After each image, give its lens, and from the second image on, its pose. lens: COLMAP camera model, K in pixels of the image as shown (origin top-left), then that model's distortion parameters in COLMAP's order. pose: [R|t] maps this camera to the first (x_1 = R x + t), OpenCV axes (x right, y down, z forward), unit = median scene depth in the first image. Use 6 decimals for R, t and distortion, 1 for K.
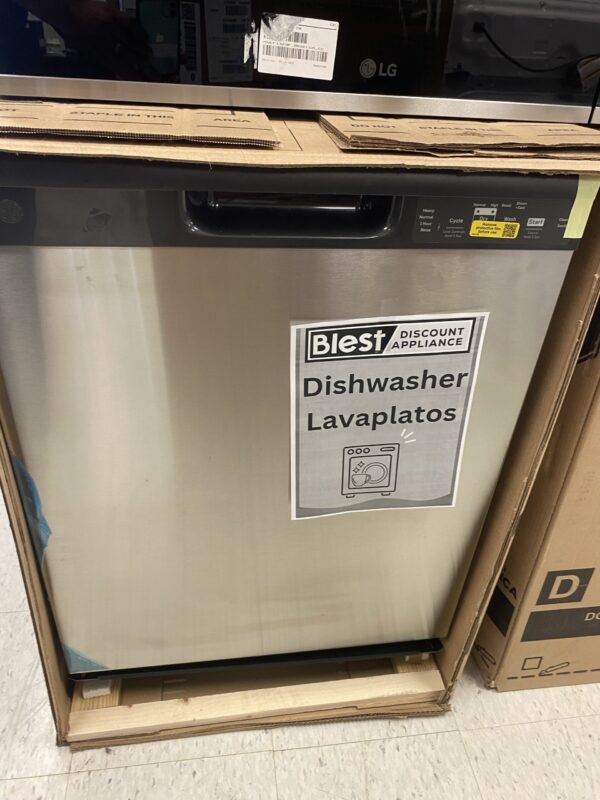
lens RADIAL K [[596.5, 0, 300.0], [0, 596.5, 400.0], [0, 0, 1]] dist [0.026540, -0.024187]
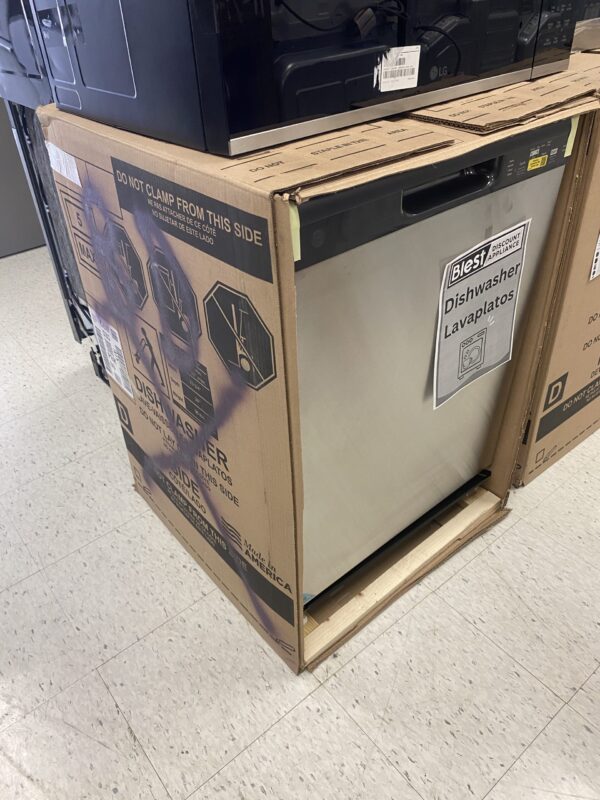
lens RADIAL K [[596.5, 0, 300.0], [0, 596.5, 400.0], [0, 0, 1]] dist [0.026540, -0.024187]
pose [[0.851194, -0.384058, 0.357726, -0.862848], [0.358191, 0.923256, 0.138917, -0.136269], [-0.383625, 0.009889, 0.923436, -0.159667]]
